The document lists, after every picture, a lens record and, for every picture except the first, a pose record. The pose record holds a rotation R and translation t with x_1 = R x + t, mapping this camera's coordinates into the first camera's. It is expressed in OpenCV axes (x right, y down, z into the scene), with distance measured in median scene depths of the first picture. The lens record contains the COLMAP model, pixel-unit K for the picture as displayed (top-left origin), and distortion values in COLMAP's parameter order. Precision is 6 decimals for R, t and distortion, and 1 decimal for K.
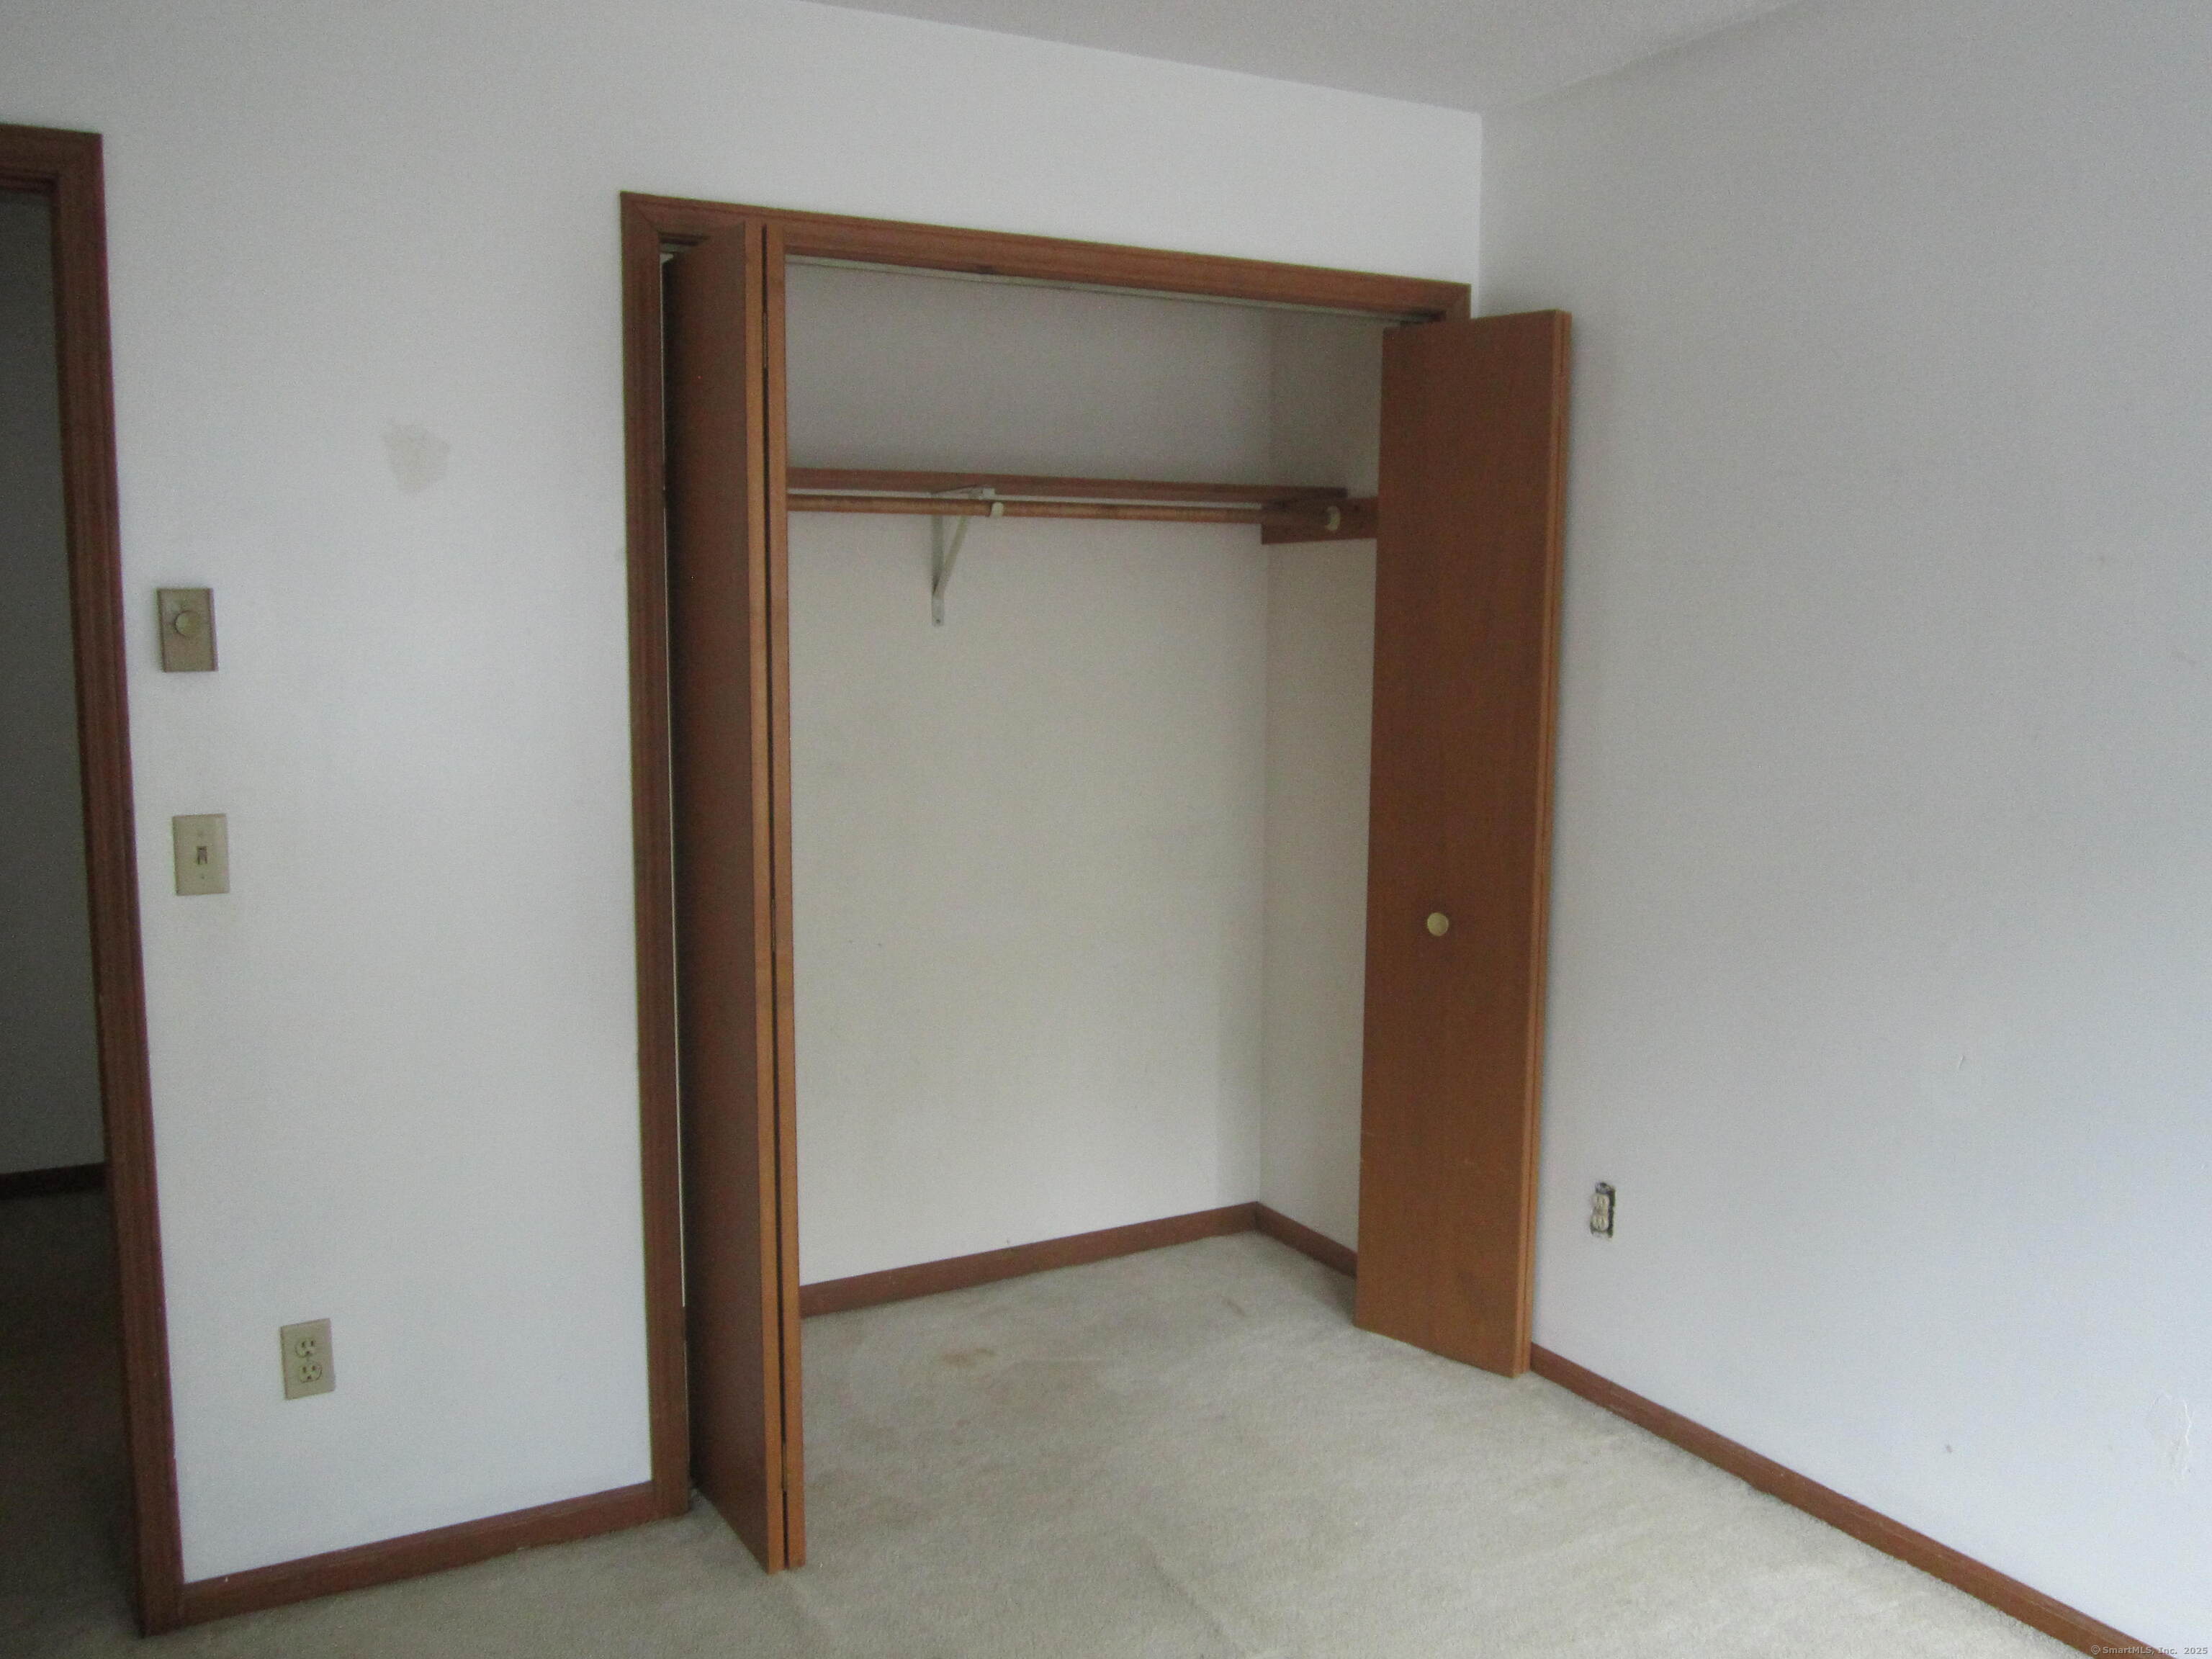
lens RADIAL K [[1797.3, 0, 1106.0], [0, 1797.3, 829.5], [0, 0, 1]] dist [0.005627, 0.001442]
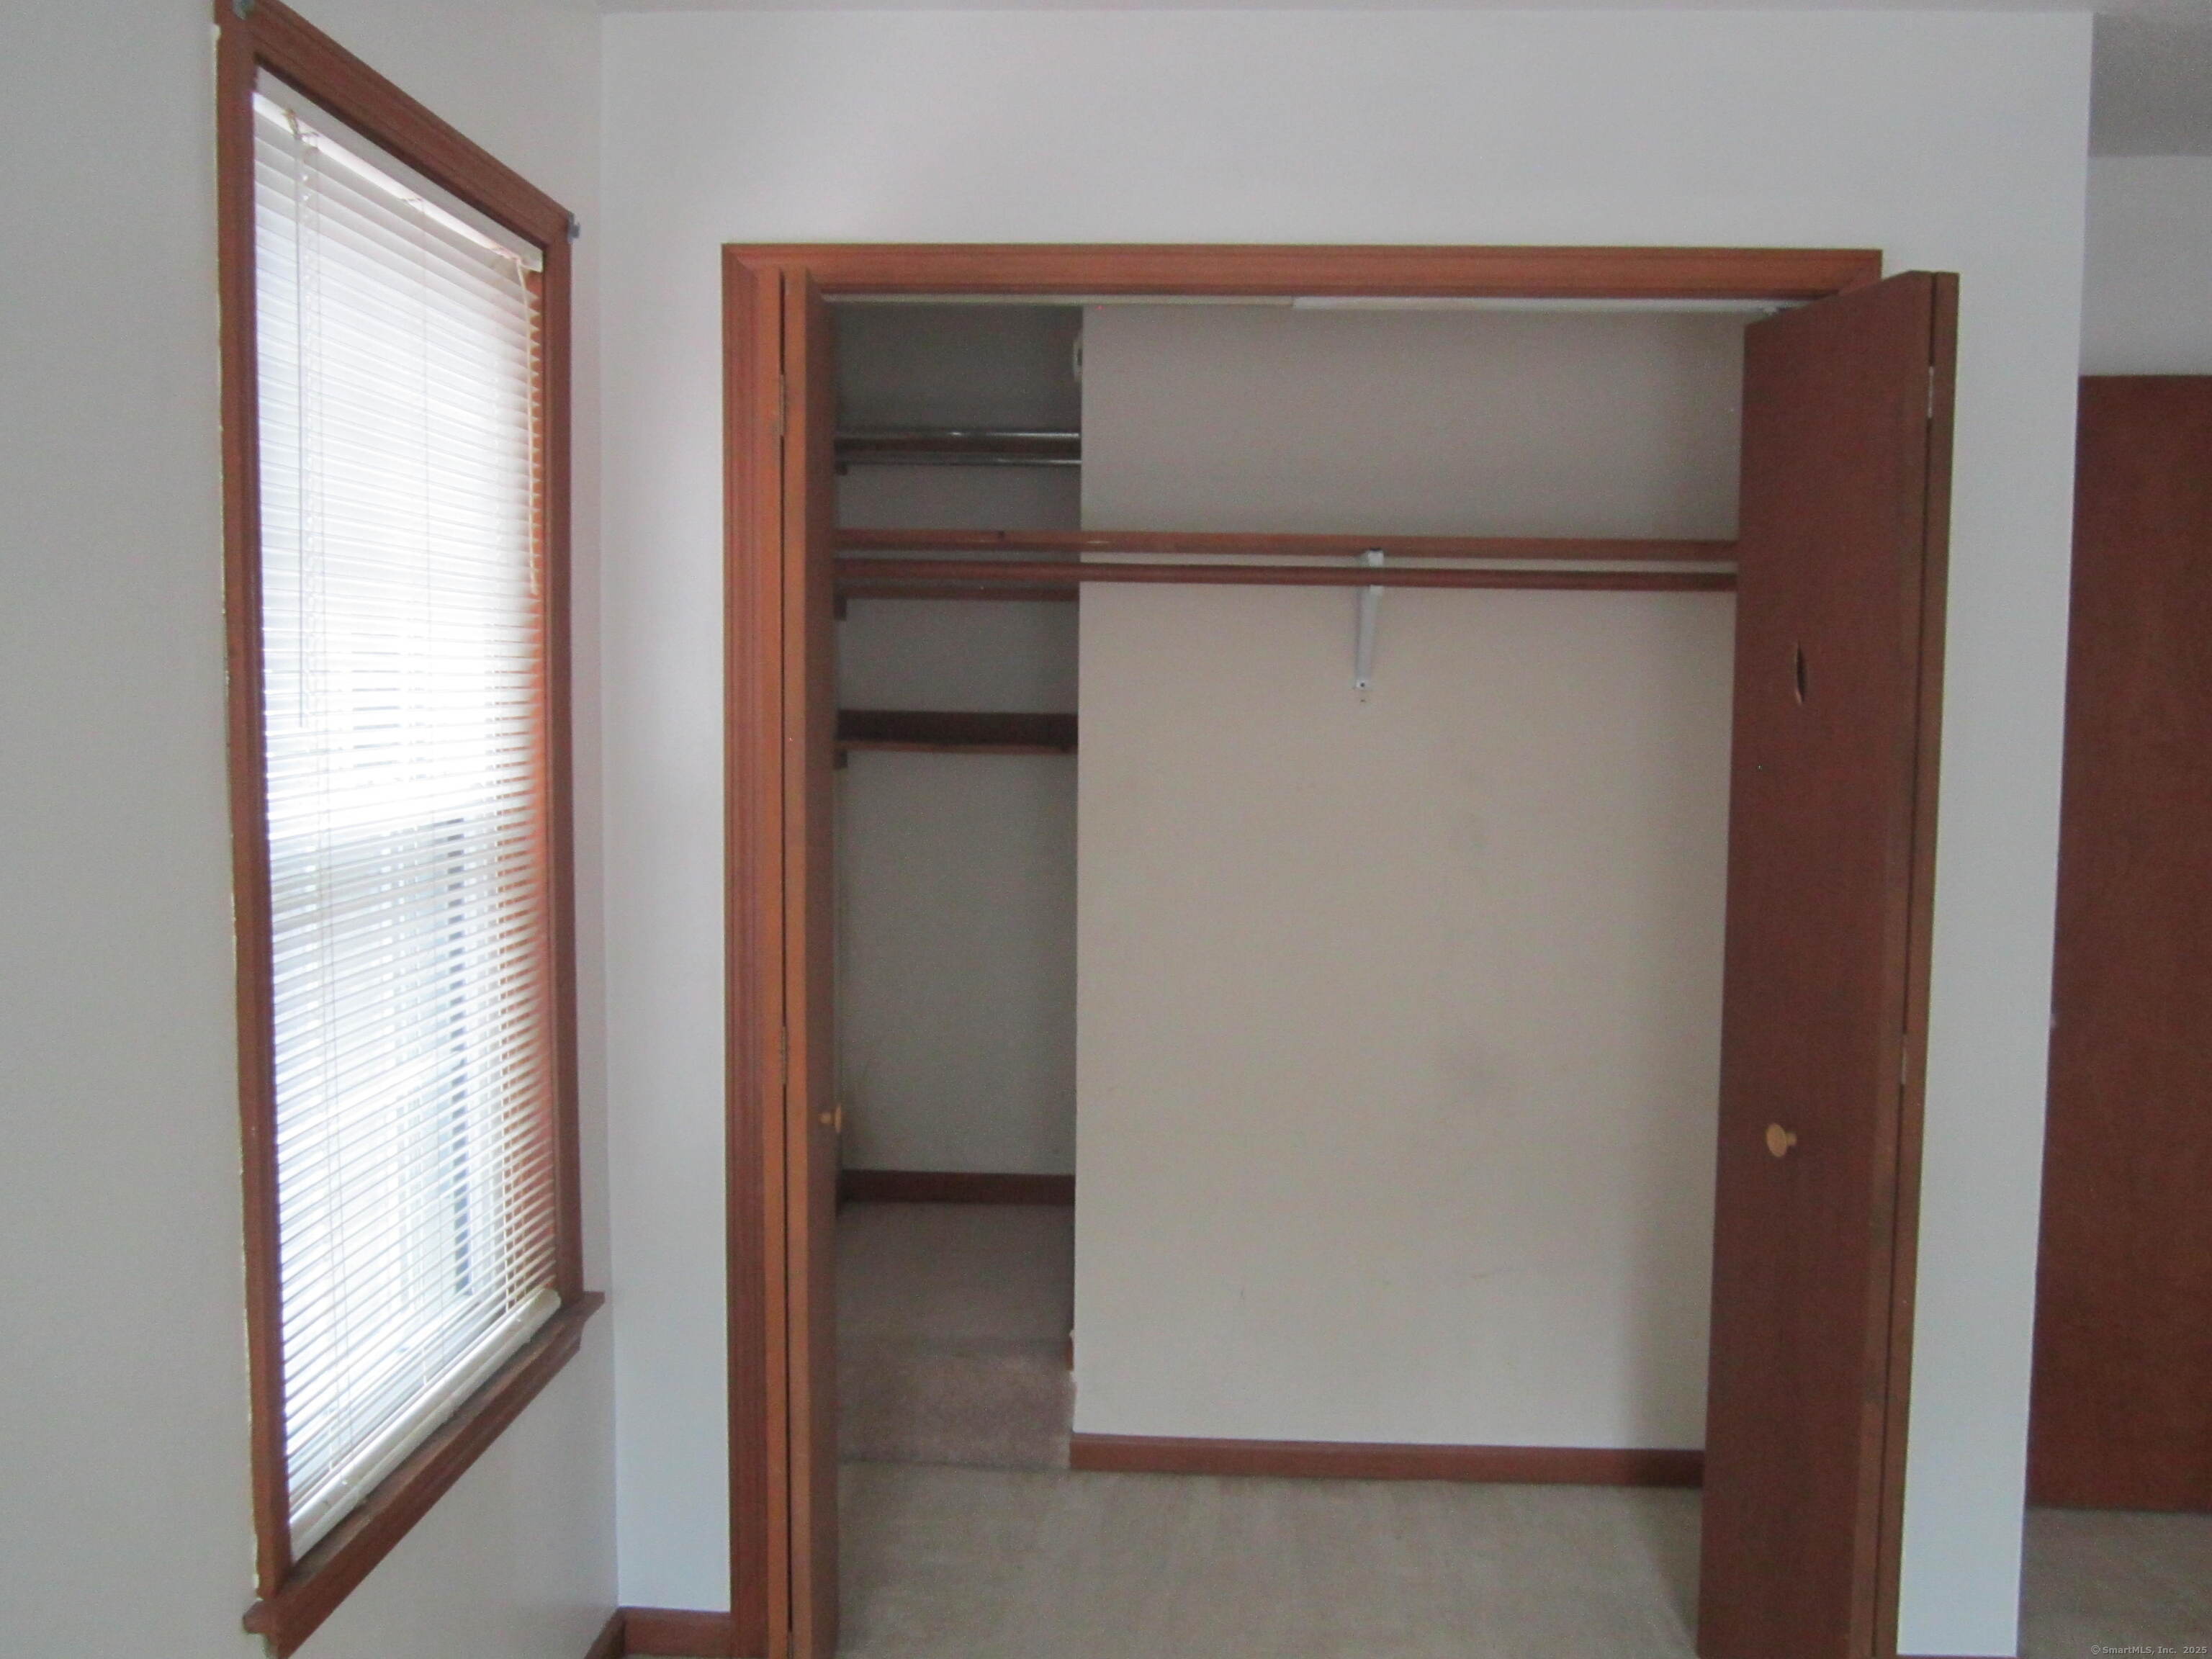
lens RADIAL K [[1797.3, 0, 1106.0], [0, 1797.3, 829.5], [0, 0, 1]] dist [0.005627, 0.001442]
pose [[0.850352, 0.050213, -0.523814, 0.288109], [-0.074673, 0.996878, -0.025663, -0.028180], [0.520890, 0.060937, 0.851446, 0.221703]]
